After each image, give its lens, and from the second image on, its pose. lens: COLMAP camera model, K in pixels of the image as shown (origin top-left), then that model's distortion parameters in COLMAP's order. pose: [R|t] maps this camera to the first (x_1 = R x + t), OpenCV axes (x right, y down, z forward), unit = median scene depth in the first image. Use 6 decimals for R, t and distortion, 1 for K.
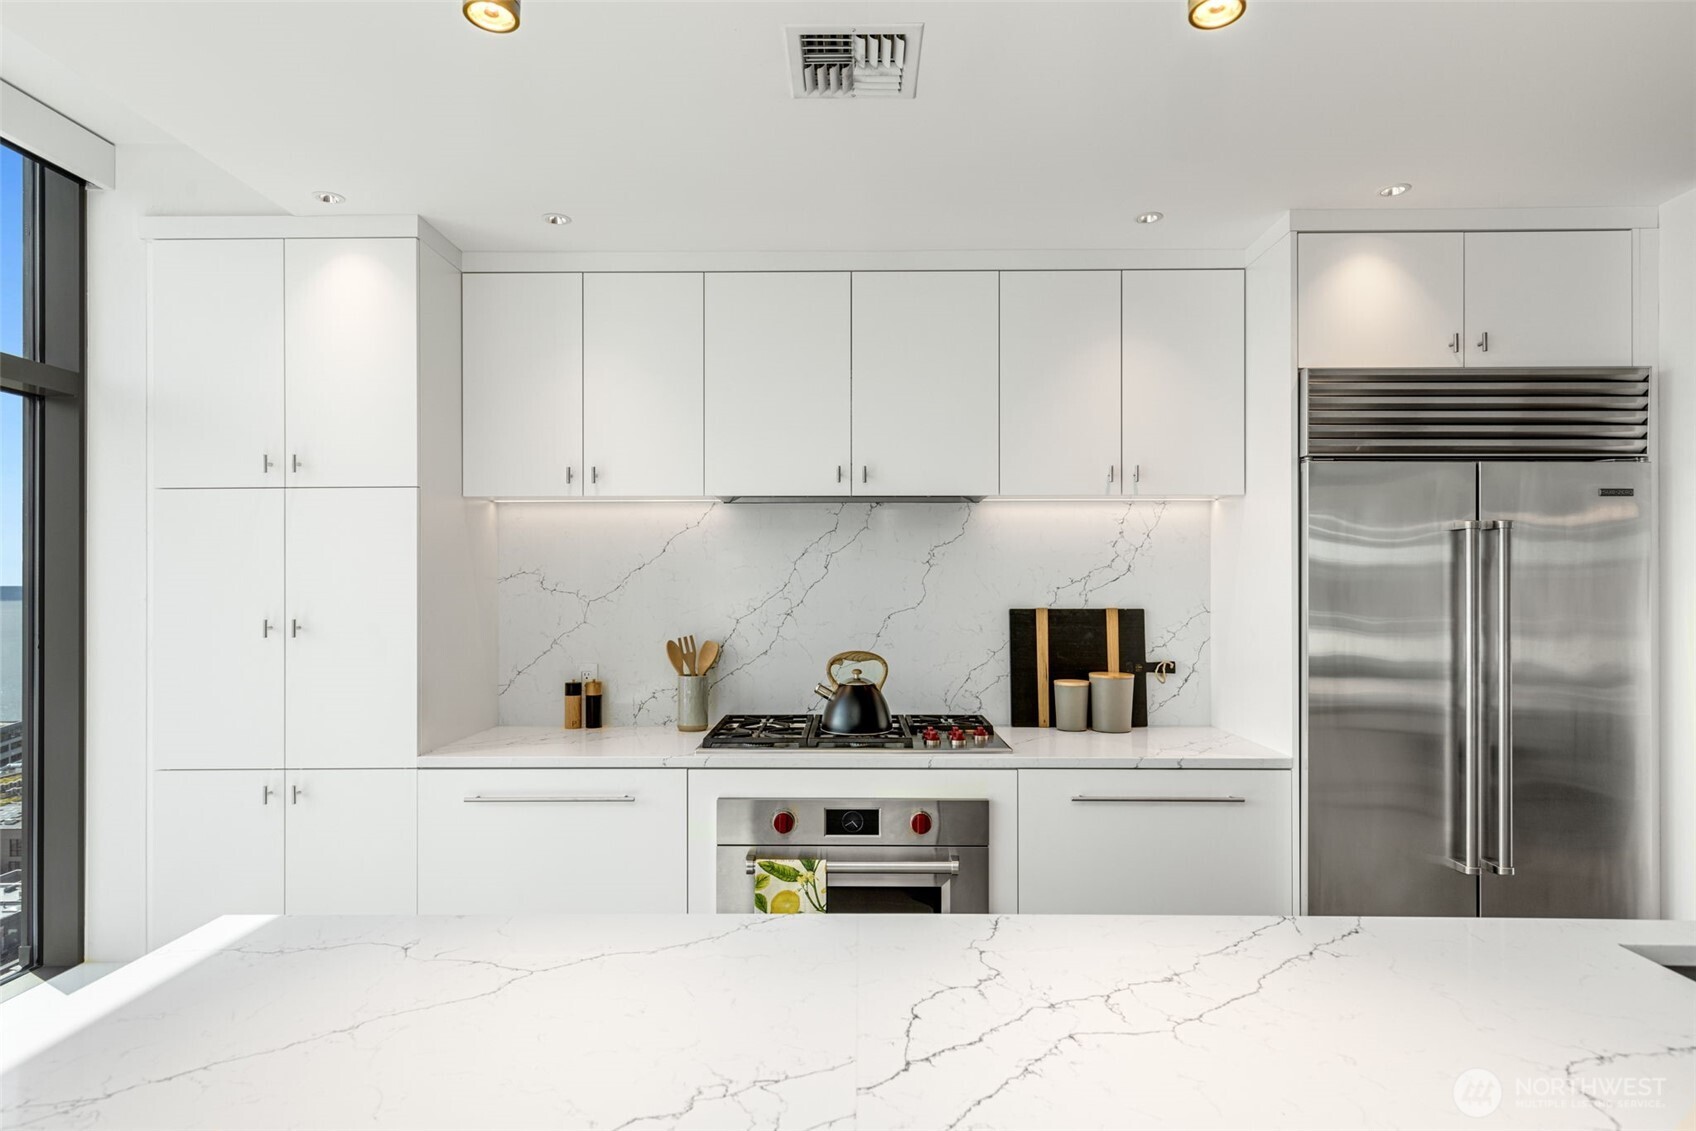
lens RADIAL K [[950.0, 0, 851.4], [0, 950.0, 568.2], [0, 0, 1]] dist [0.007896, -0.002149]
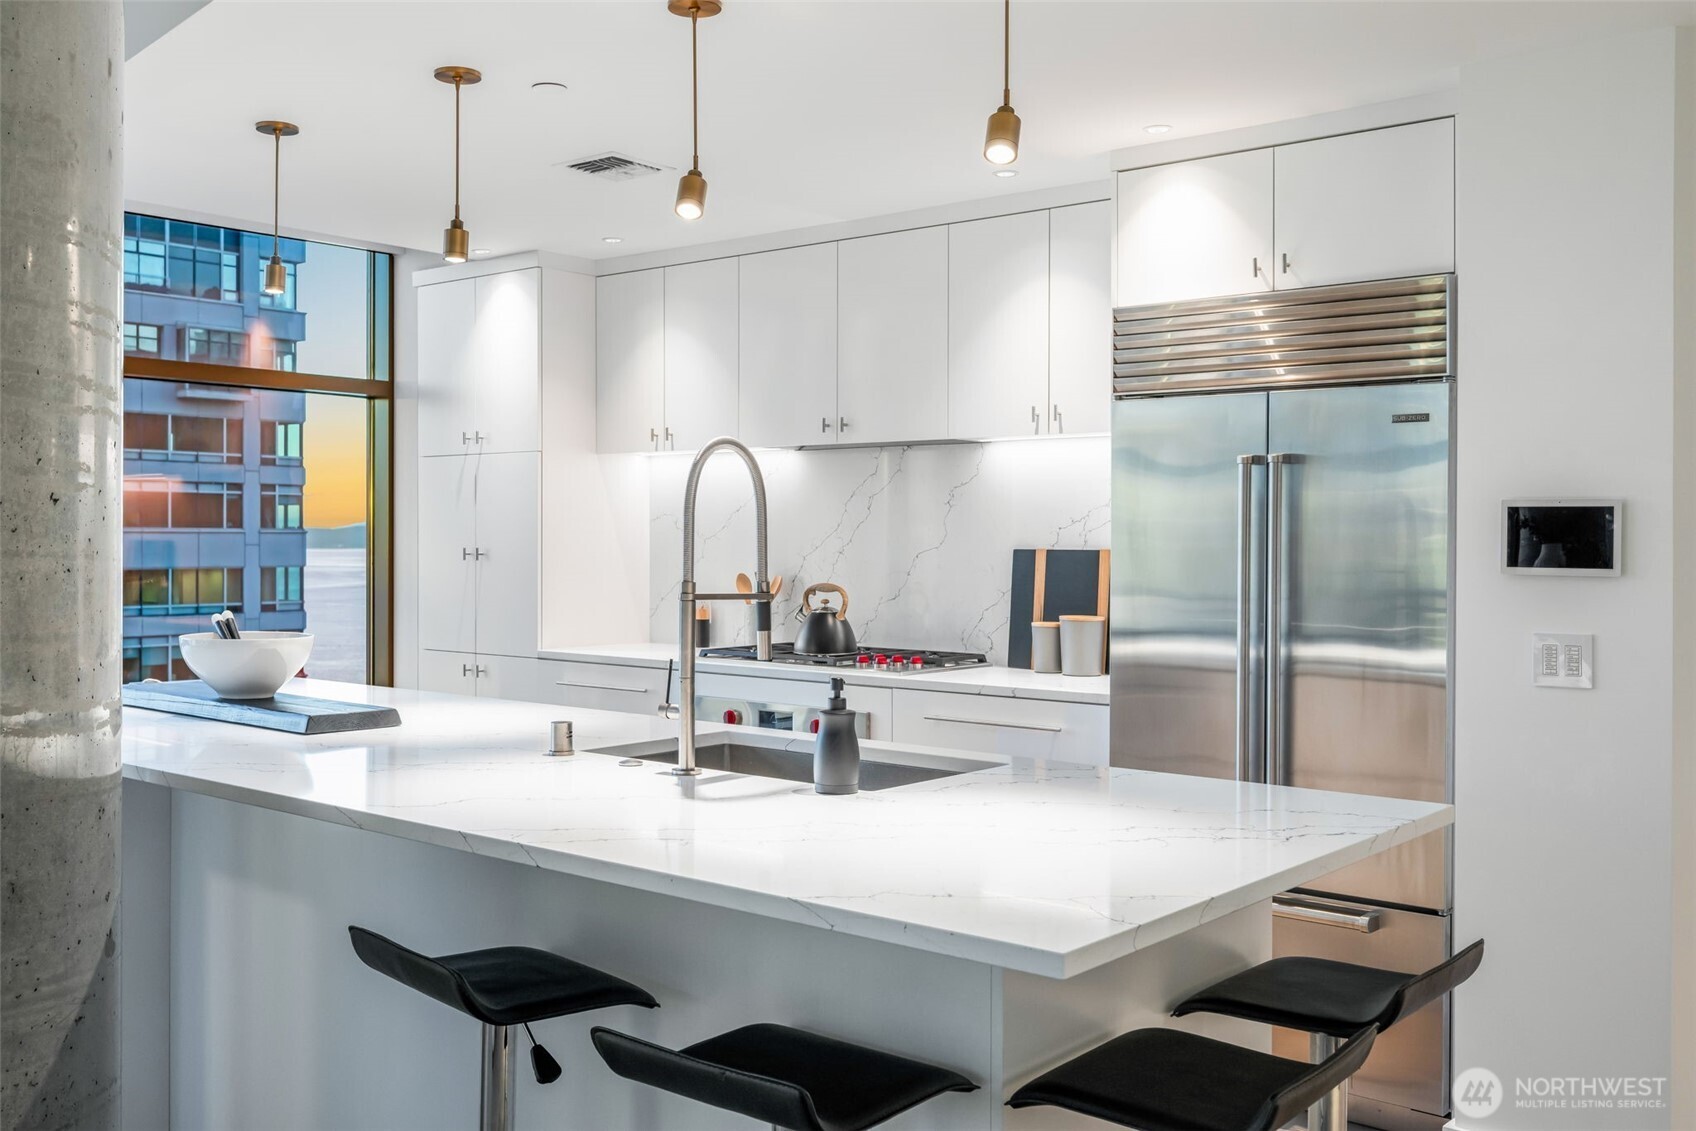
lens RADIAL K [[1610.0, 0, 843.2], [0, 1610.0, 560.6], [0, 0, 1]] dist [0.007804, 0.000000]
pose [[0.773610, 0.012473, -0.633539, 1.132258], [0.006075, 0.999614, 0.027098, 0.008298], [0.633633, -0.024812, 0.773236, -0.425984]]
